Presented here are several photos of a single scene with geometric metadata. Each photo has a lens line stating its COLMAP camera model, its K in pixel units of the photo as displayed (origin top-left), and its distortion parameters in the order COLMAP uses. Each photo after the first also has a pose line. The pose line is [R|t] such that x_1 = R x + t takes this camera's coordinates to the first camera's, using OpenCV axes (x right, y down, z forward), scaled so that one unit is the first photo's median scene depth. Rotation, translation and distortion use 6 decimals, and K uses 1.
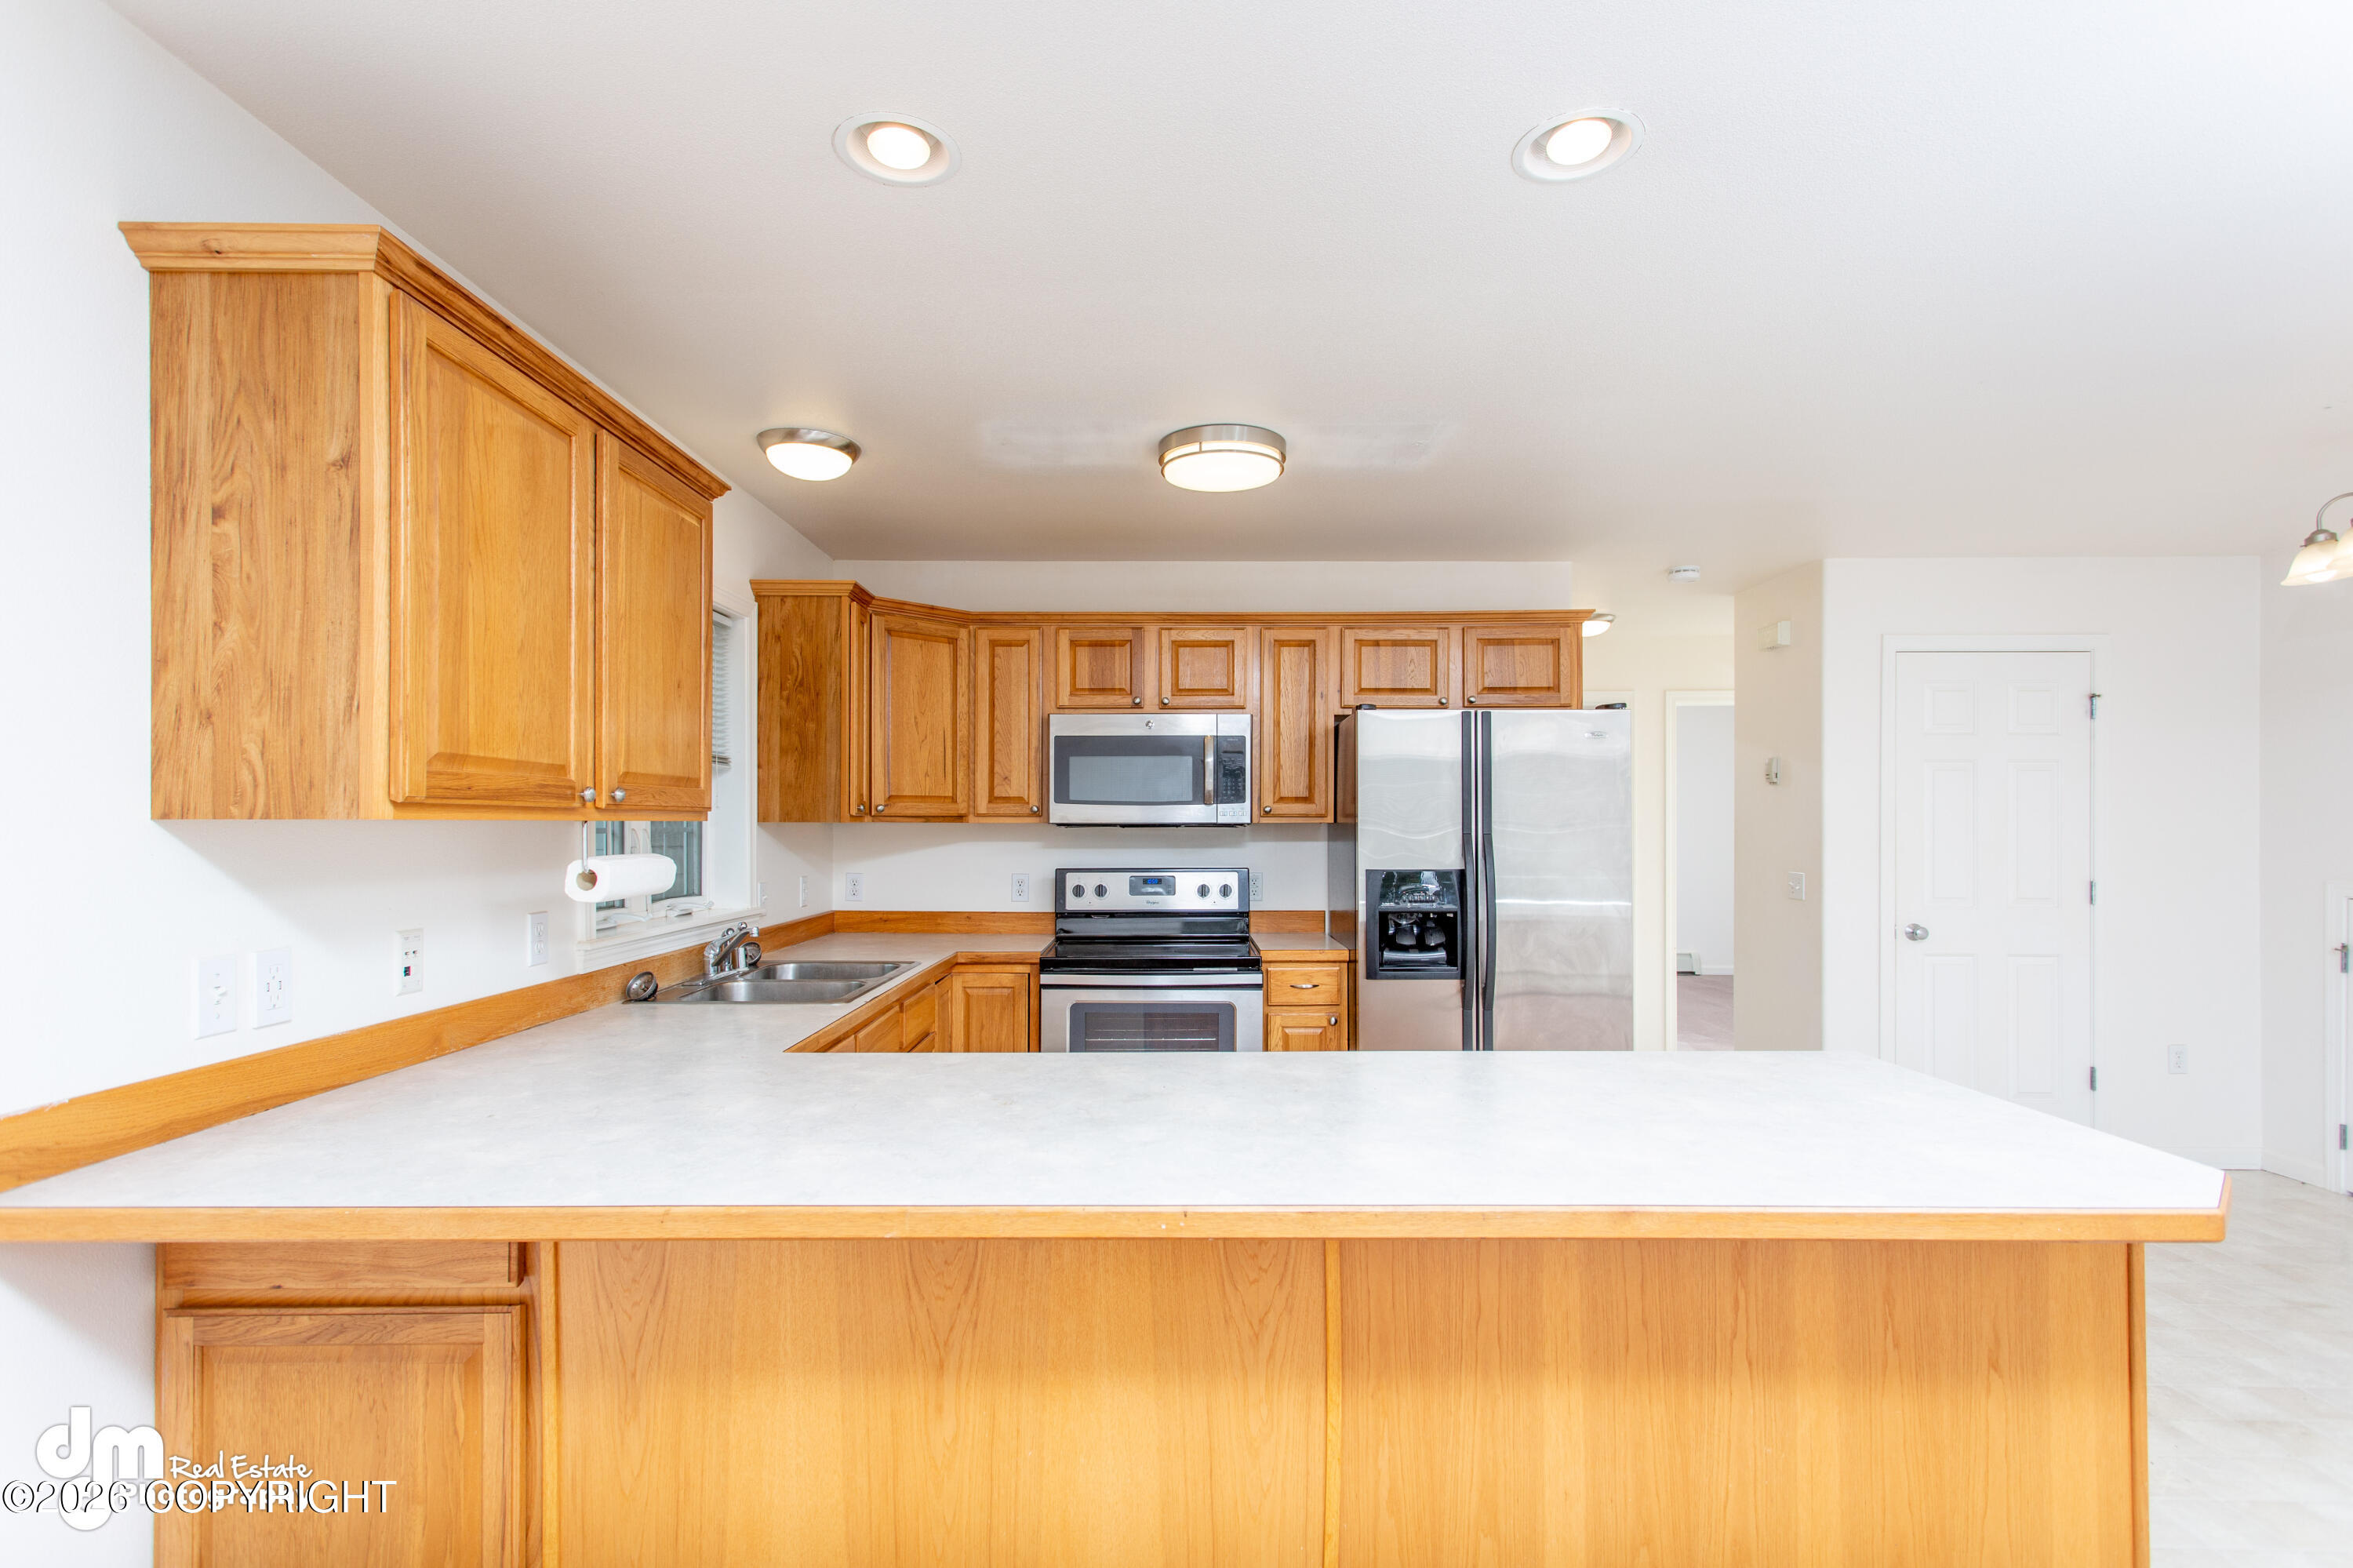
lens RADIAL K [[1112.1, 0, 1174.3], [0, 1112.1, 817.9], [0, 0, 1]] dist [0.012621, 0.000305]
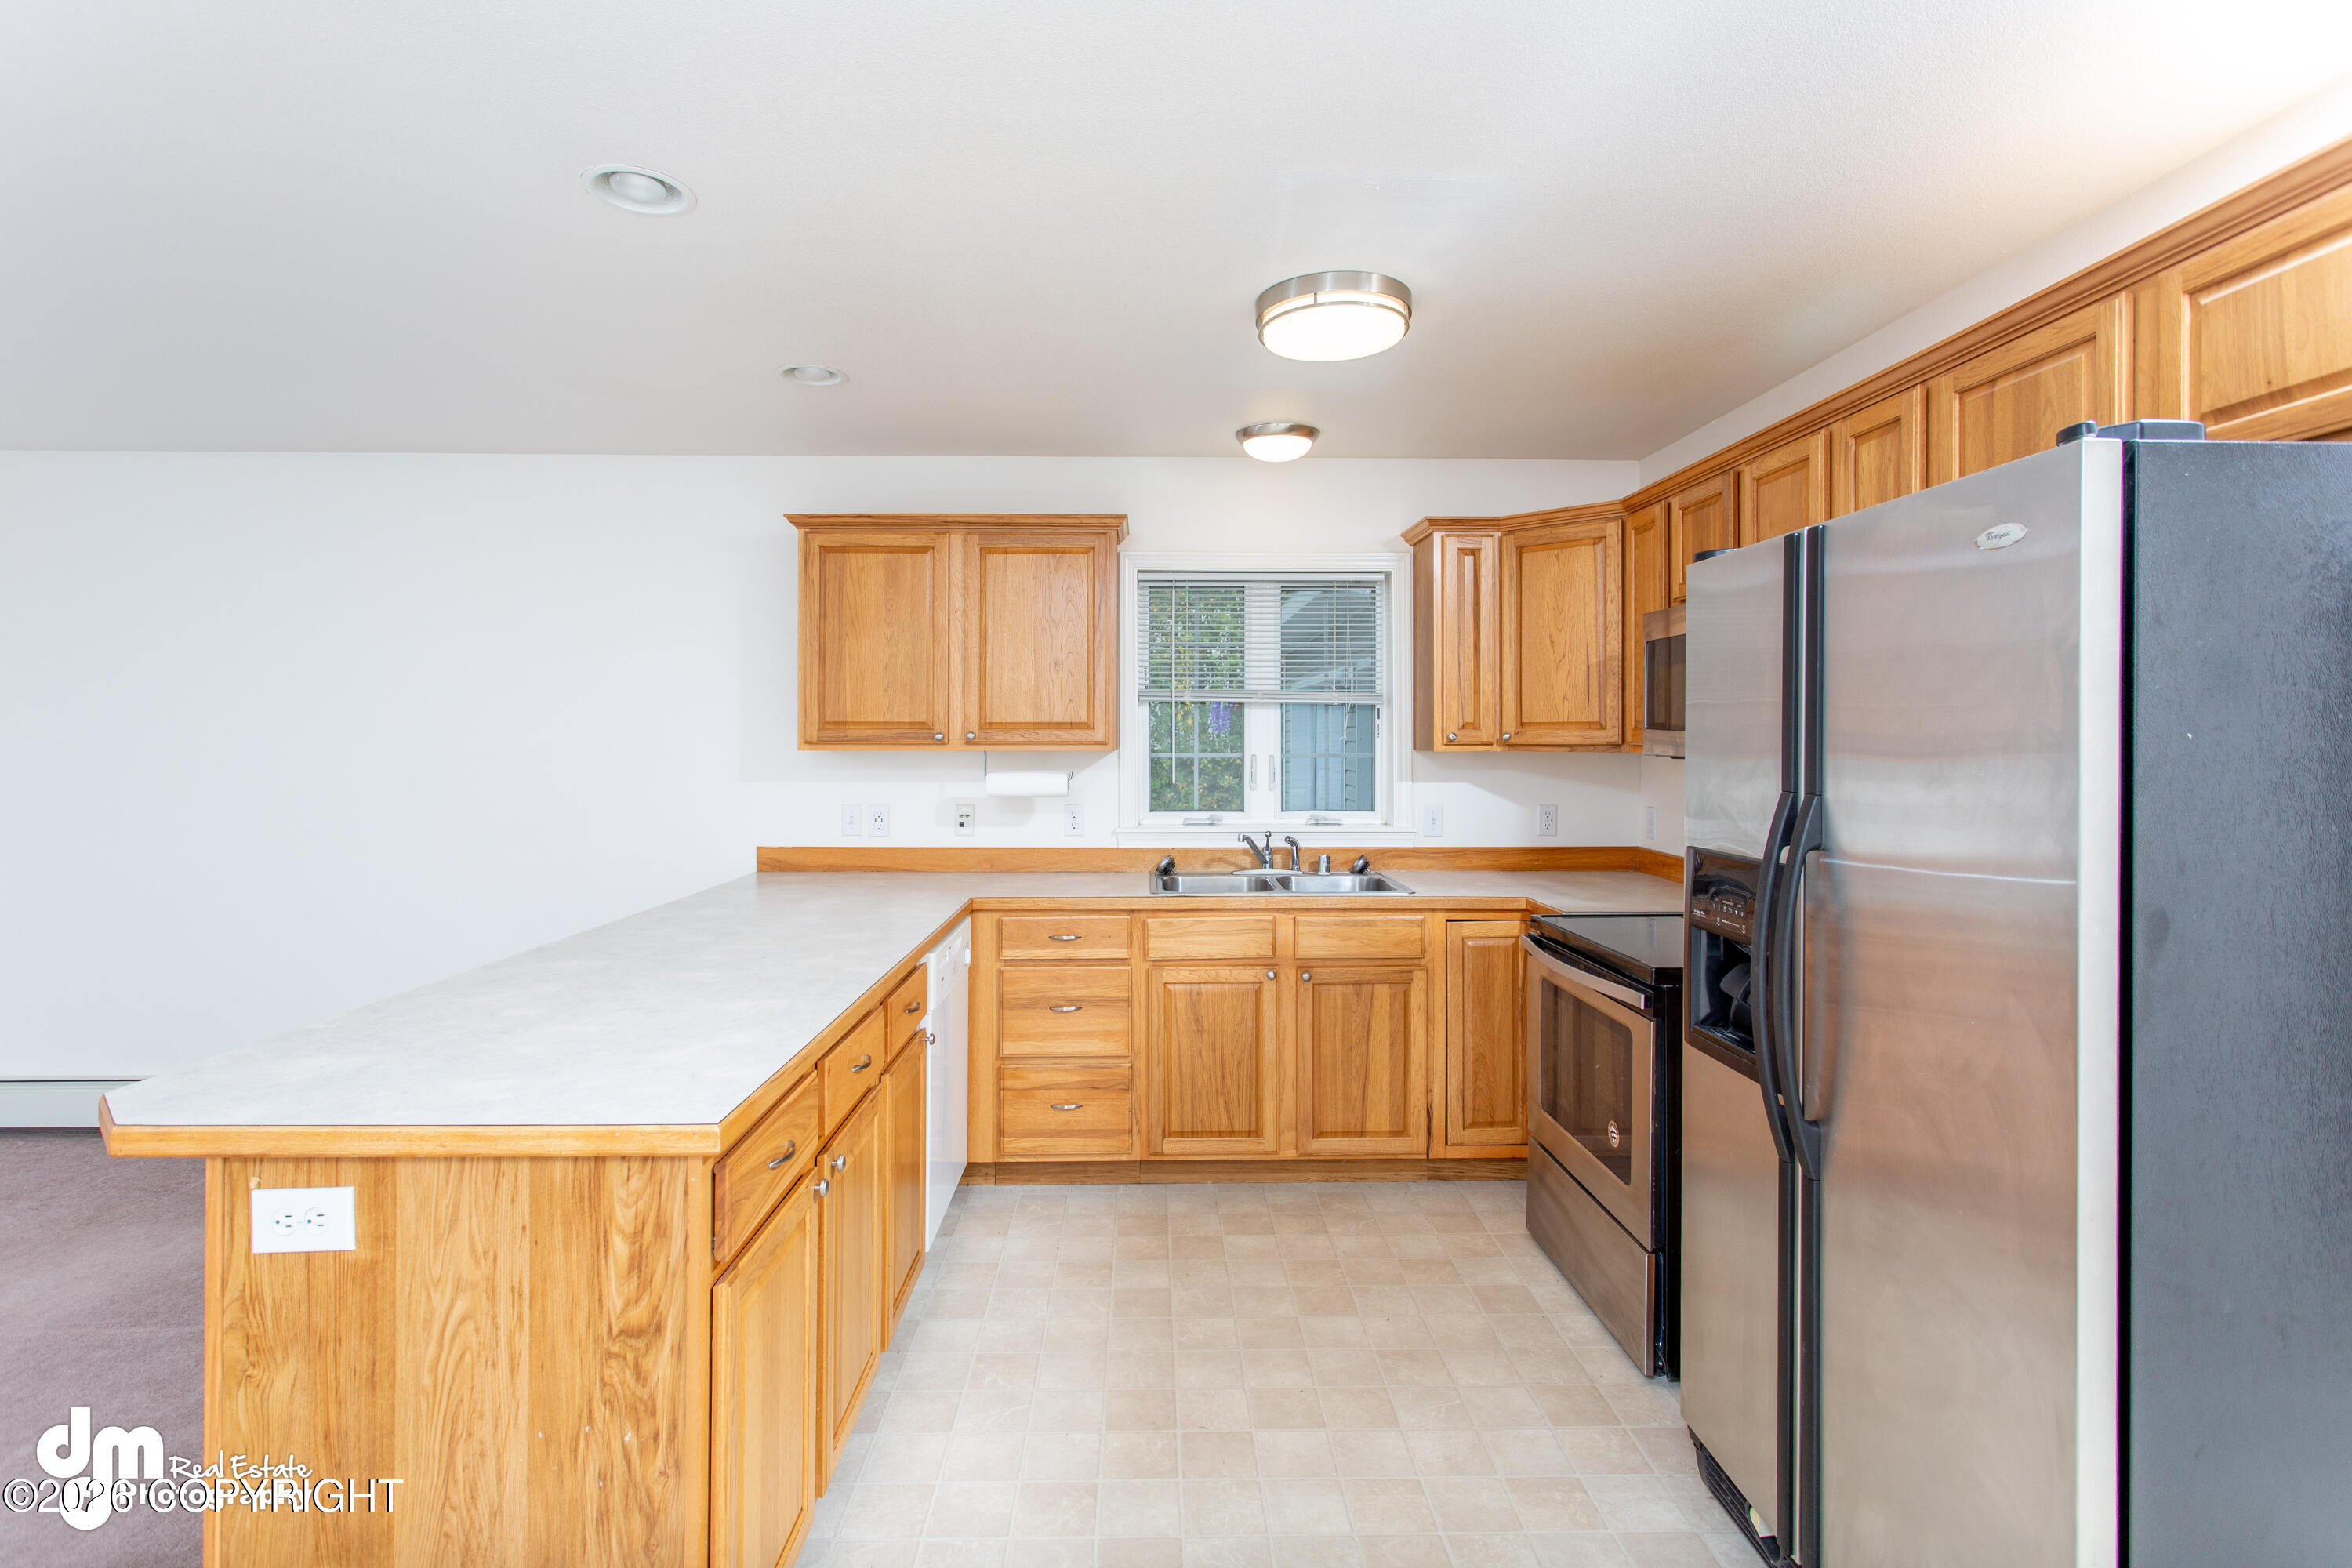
lens RADIAL K [[1138.1, 0, 1173.5], [0, 1138.1, 737.9], [0, 0, 1]] dist [0.001808, 0.000161]
pose [[0.021145, 0.000372, -0.999776, 0.660653], [0.004776, 0.999988, 0.000473, -0.008609], [0.999765, -0.004785, 0.021143, 0.645429]]
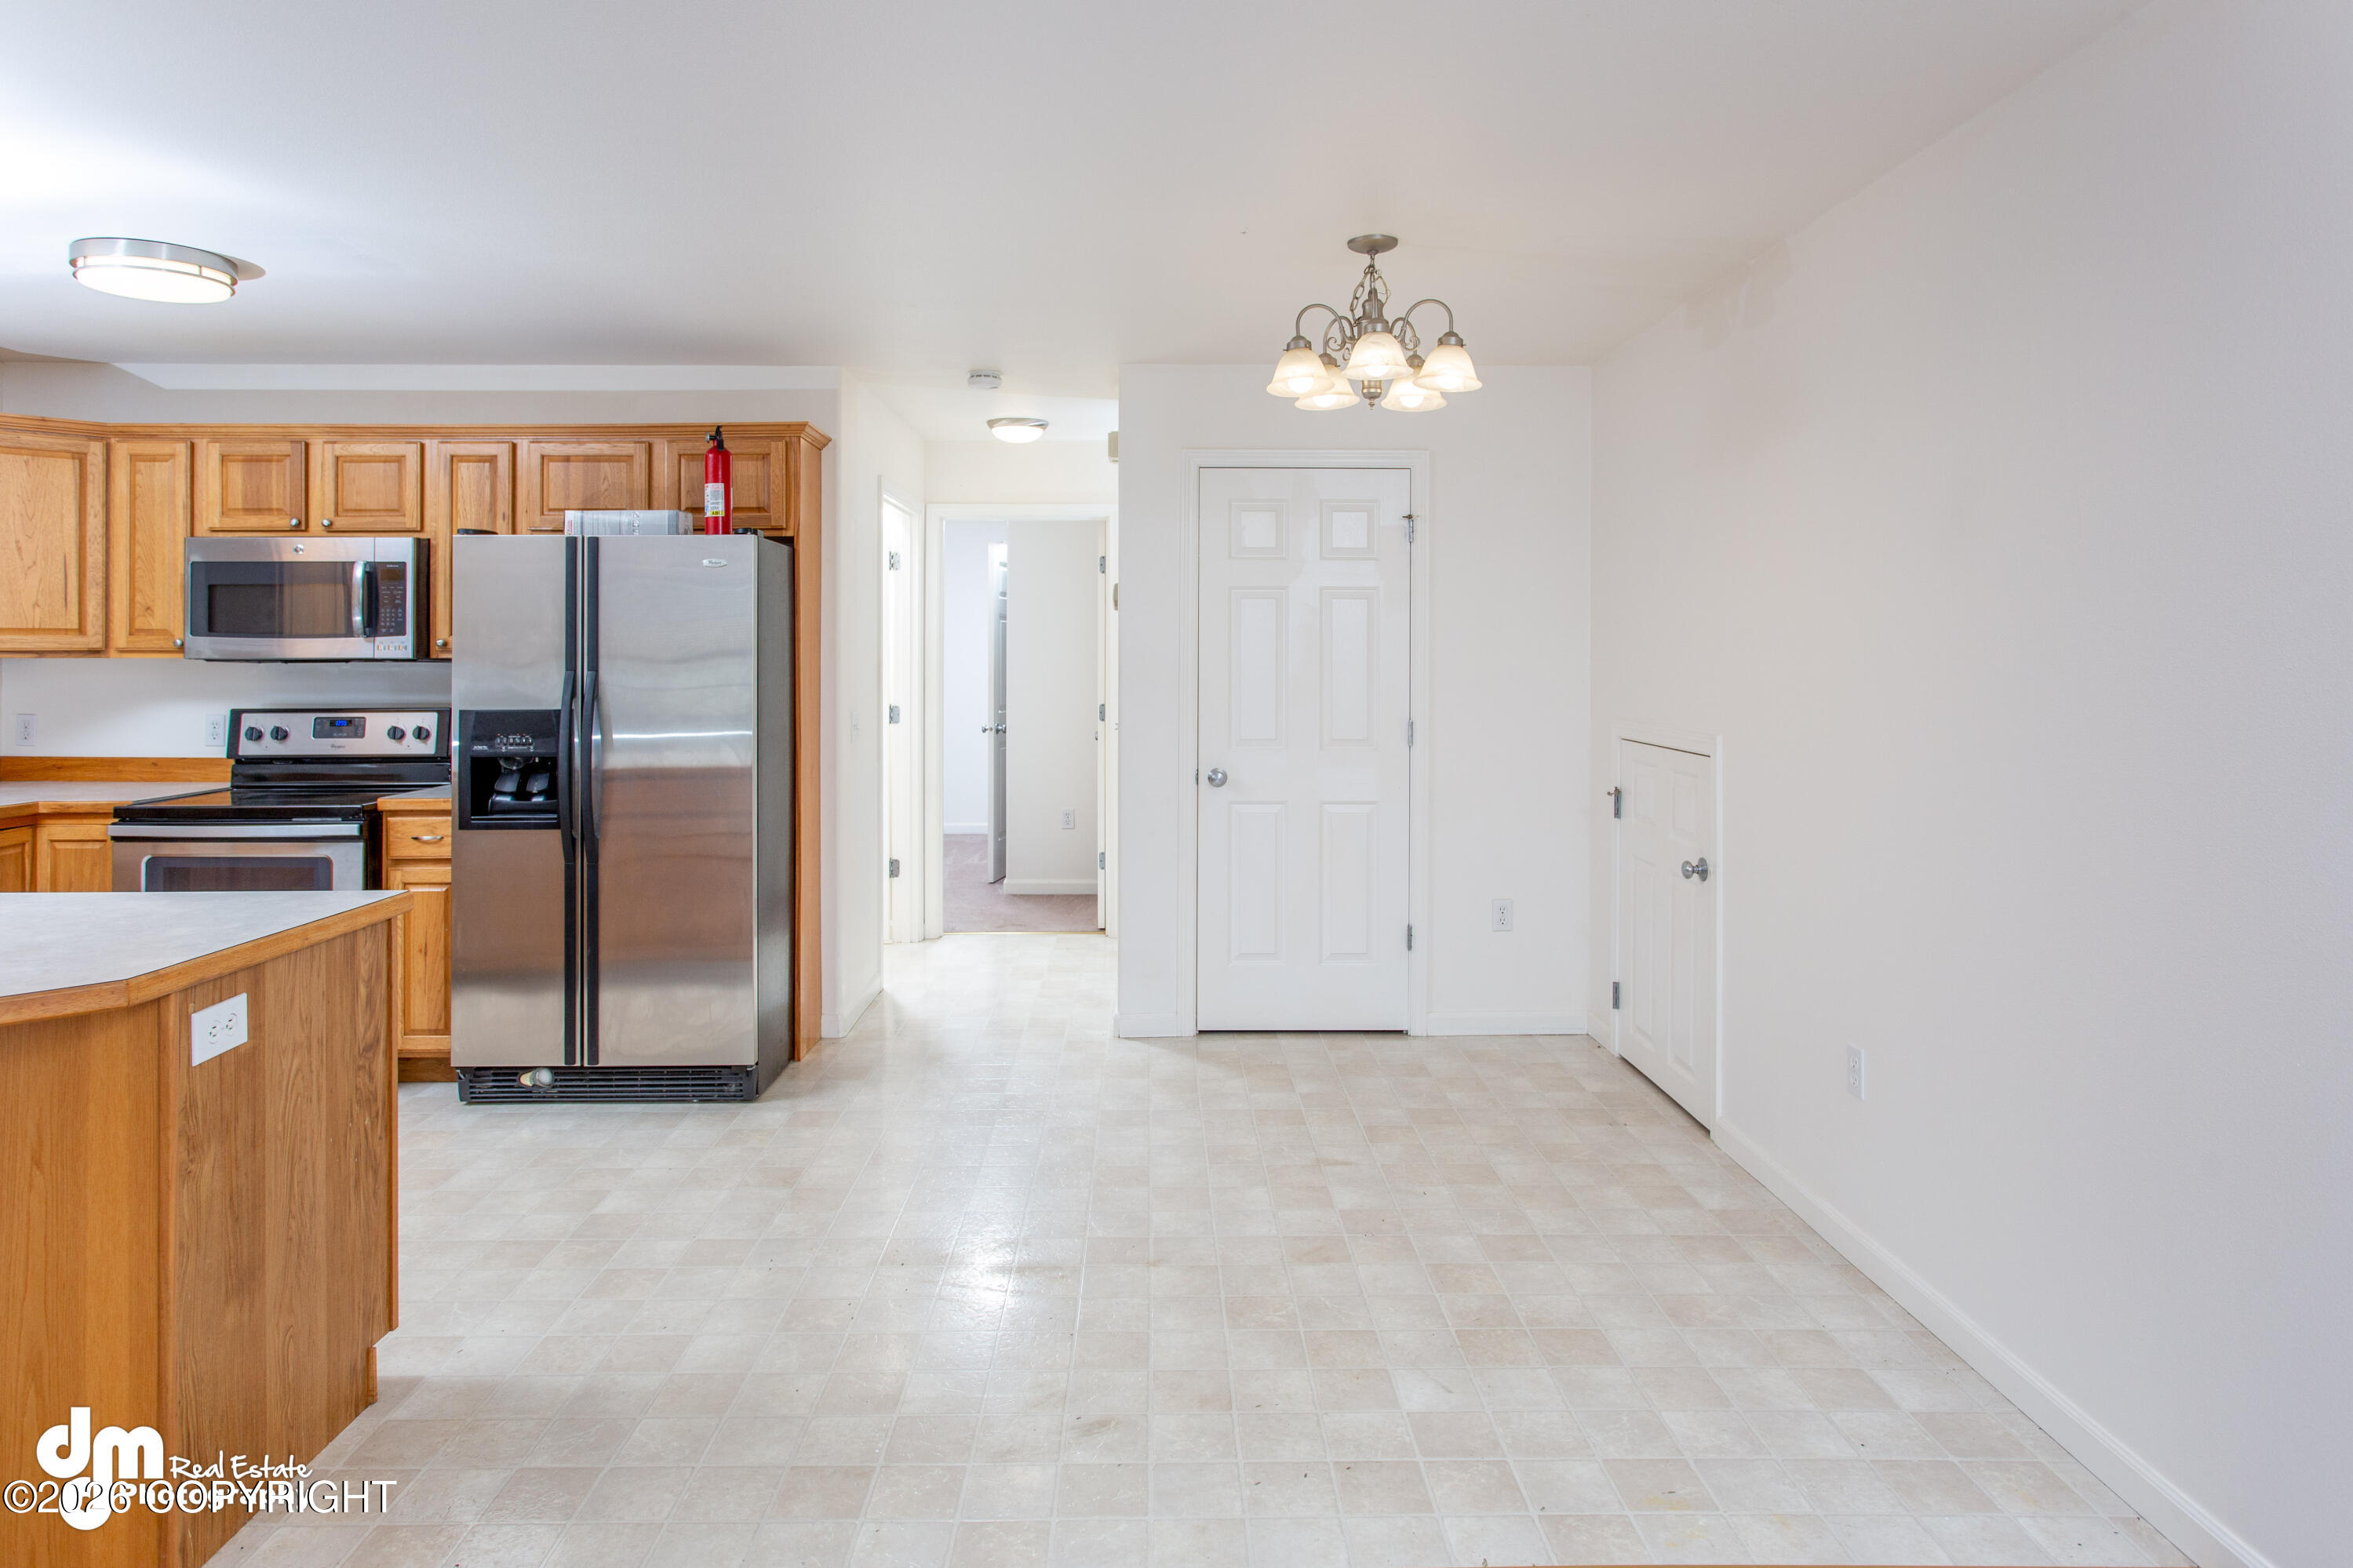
lens RADIAL K [[1385.8, 0, 1169.3], [0, 1385.8, 645.6], [0, 0, 1]] dist [-0.001143, -0.000320]
pose [[0.999858, -0.001298, 0.016827, 0.652523], [0.001299, 0.999999, -0.000046, -0.004568], [-0.016827, 0.000068, 0.999858, -0.129838]]
